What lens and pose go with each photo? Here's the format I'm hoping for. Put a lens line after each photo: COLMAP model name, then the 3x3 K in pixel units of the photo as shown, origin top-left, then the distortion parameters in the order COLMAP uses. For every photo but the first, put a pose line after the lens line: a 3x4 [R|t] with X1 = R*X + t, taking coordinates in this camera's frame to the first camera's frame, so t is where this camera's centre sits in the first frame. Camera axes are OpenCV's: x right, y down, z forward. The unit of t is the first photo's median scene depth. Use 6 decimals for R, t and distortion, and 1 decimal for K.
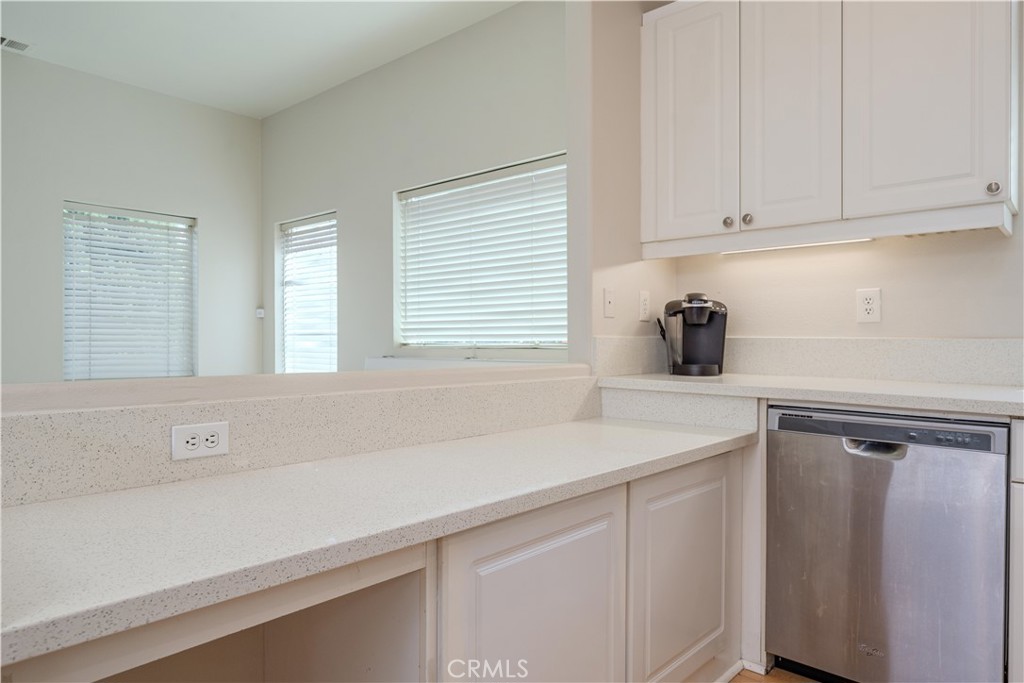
lens RADIAL K [[650.4, 0, 512.0], [0, 650.4, 341.5], [0, 0, 1]] dist [0.001420, -0.001444]
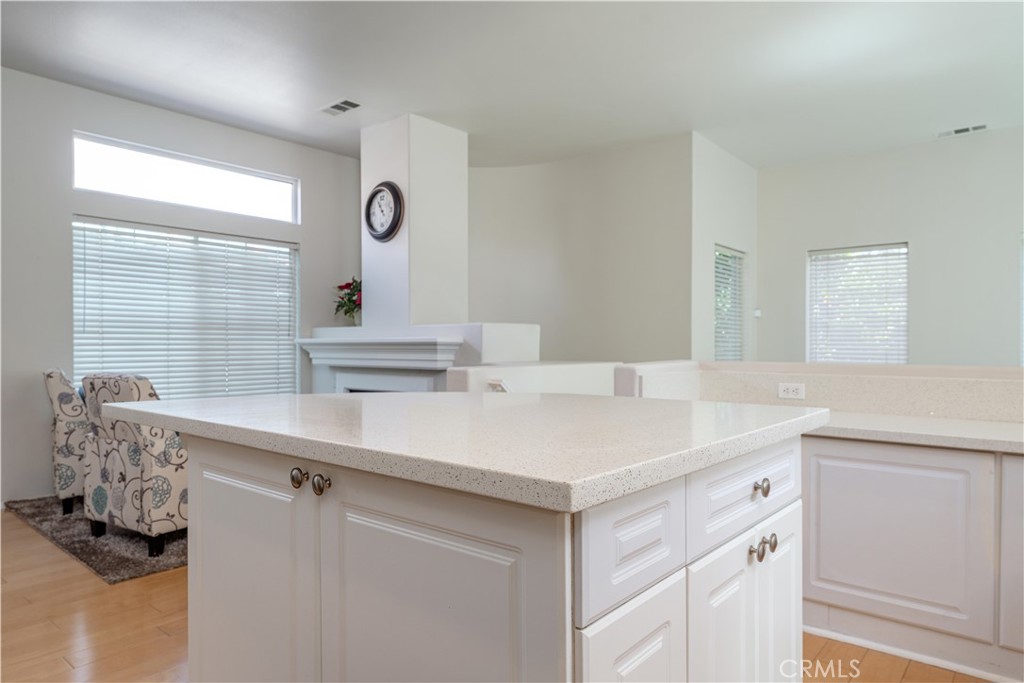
lens RADIAL K [[650.4, 0, 512.0], [0, 650.4, 341.5], [0, 0, 1]] dist [0.001420, -0.001444]
pose [[0.035460, -0.004441, -0.999361, 1.630847], [-0.003507, 0.999983, -0.004568, -0.000321], [0.999365, 0.003667, 0.035444, -0.010680]]
